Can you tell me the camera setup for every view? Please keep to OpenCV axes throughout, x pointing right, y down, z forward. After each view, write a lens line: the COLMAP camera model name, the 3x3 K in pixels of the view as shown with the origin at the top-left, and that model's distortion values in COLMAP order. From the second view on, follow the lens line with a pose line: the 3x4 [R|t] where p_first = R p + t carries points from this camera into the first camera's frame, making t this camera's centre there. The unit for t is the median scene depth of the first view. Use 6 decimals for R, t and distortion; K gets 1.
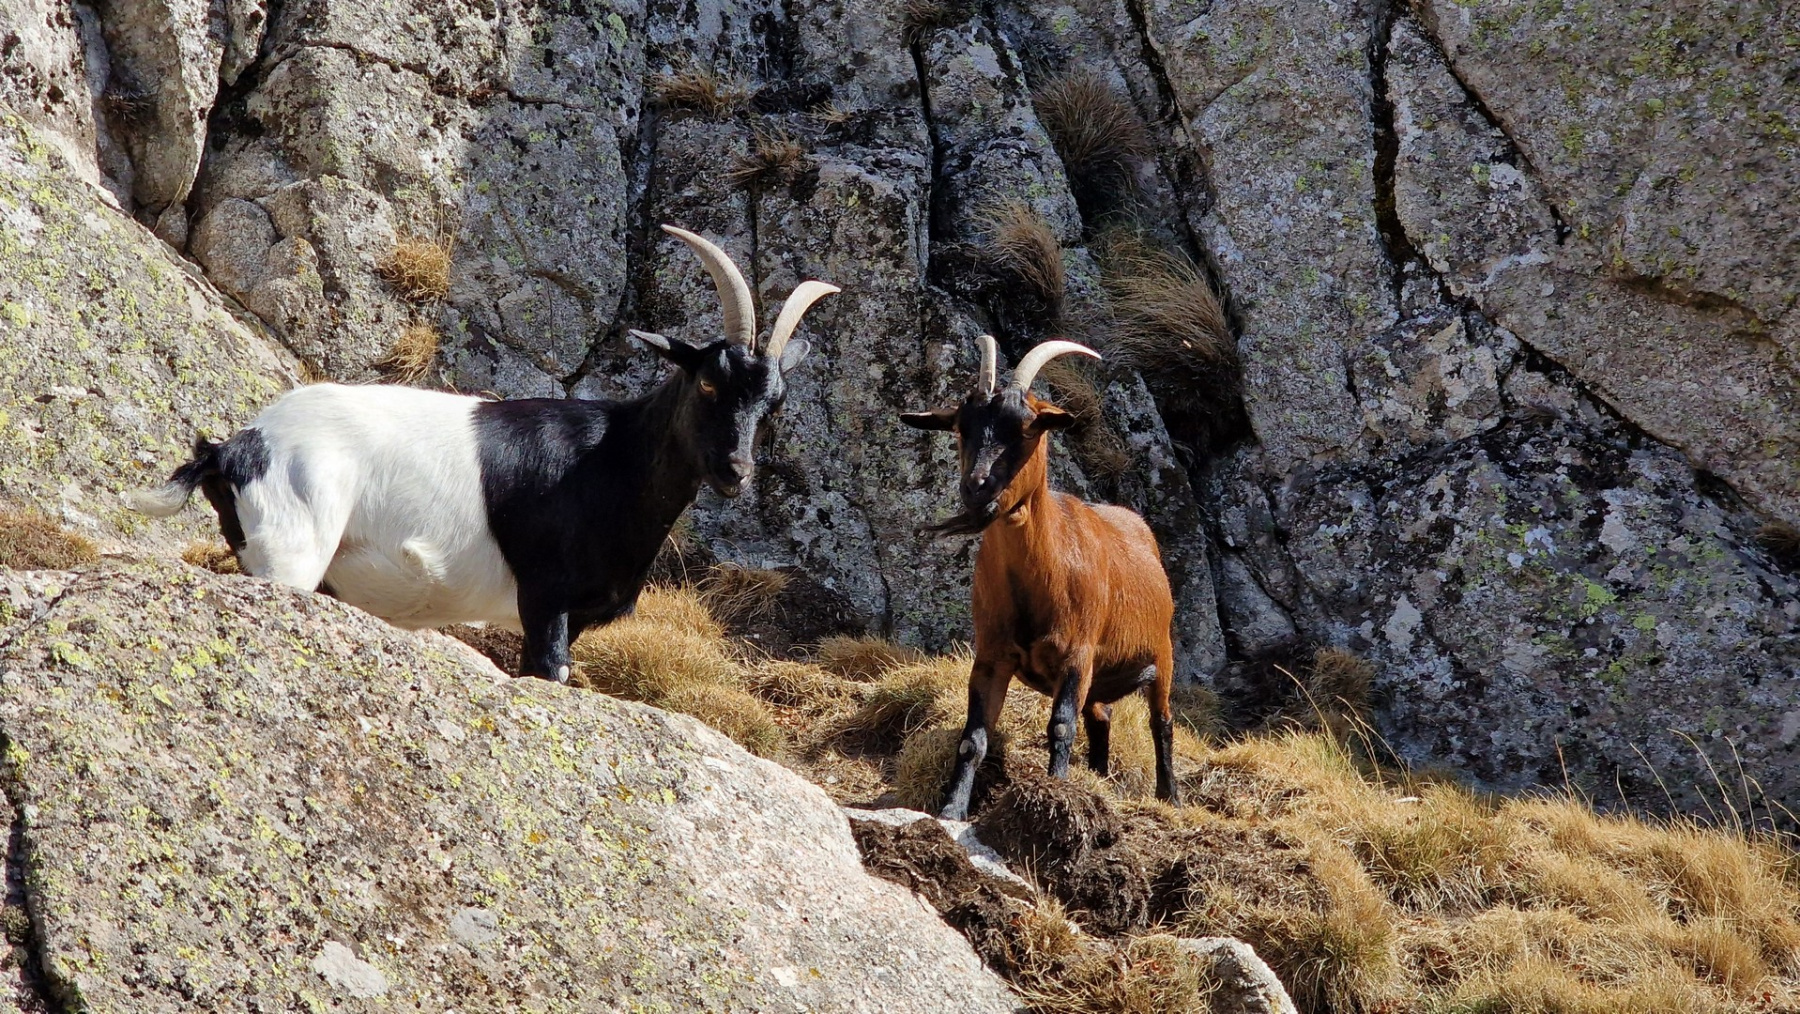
lens RADIAL K [[3543.5, 0, 844.8], [0, 3543.5, 368.8], [0, 0, 1]] dist [-0.009839, 0.000000]
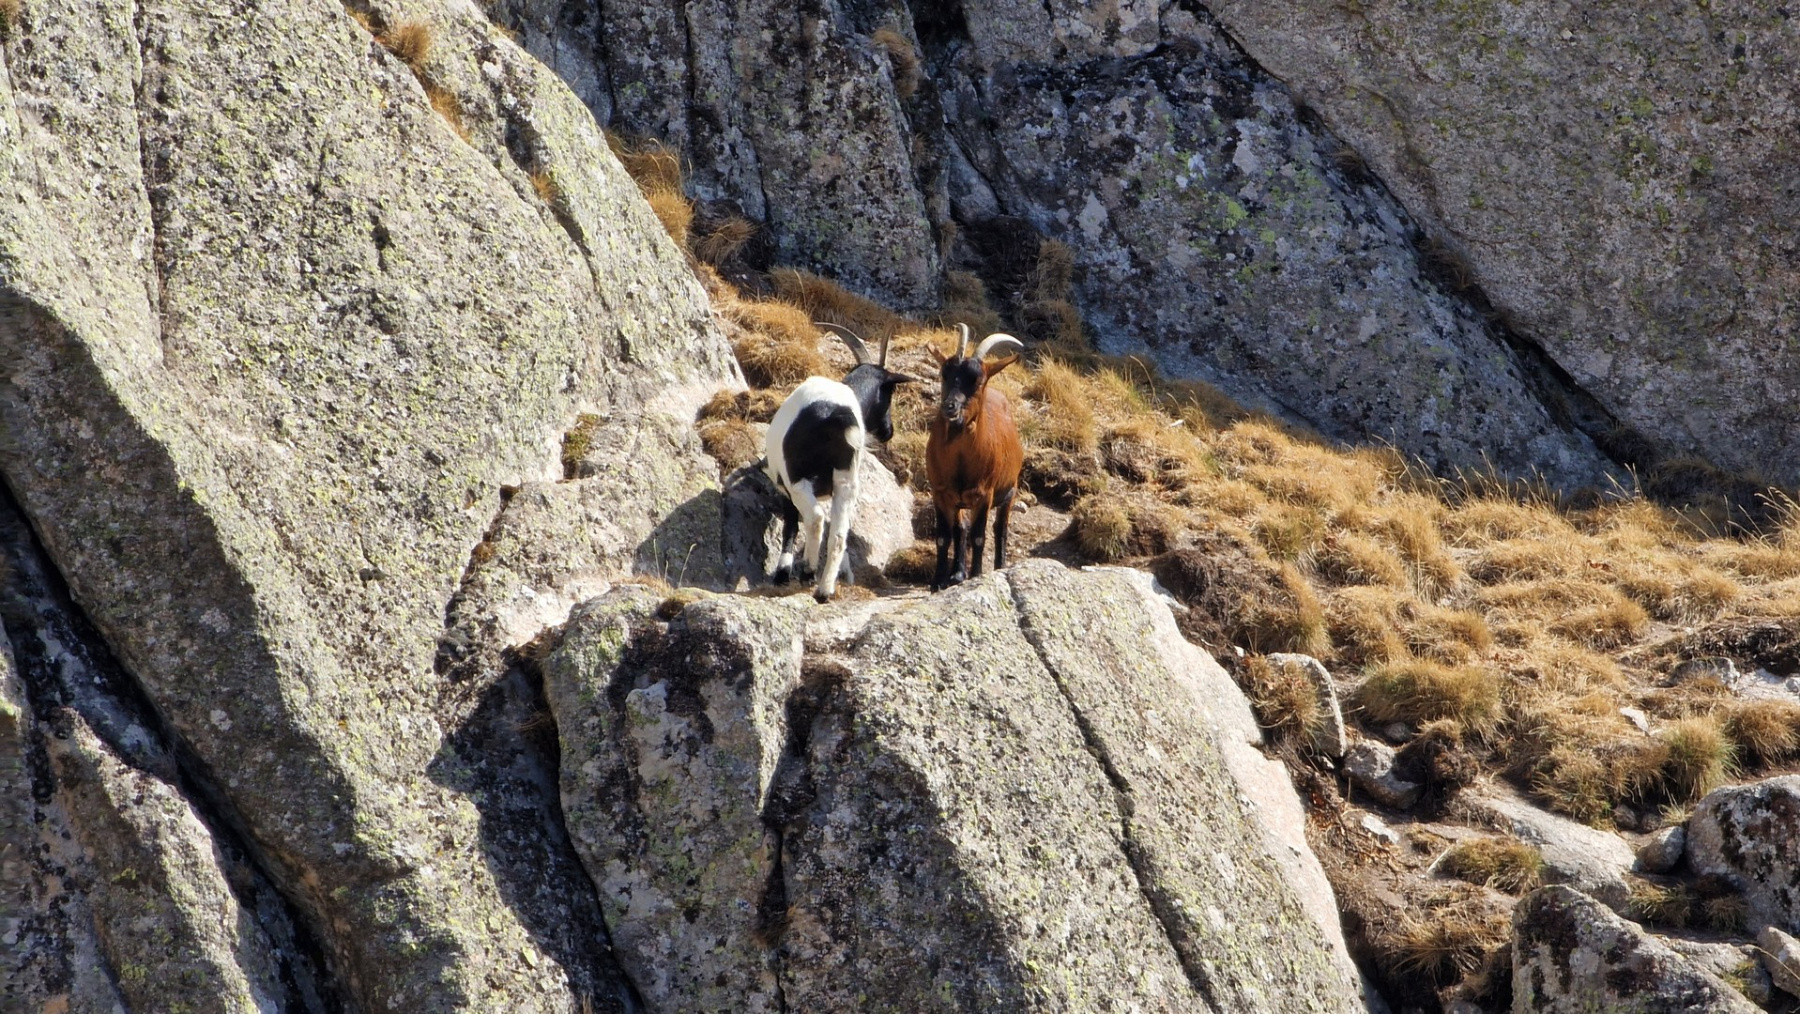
lens RADIAL K [[12369.4, 0, 904.2], [0, 12369.4, 522.8], [0, 0, 1]] dist [-0.892122, 0.000000]
pose [[0.910273, 0.003683, 0.413993, -1.870502], [-0.151244, 0.933805, 0.324243, -1.344772], [-0.385395, -0.357764, 0.850574, -3.045166]]
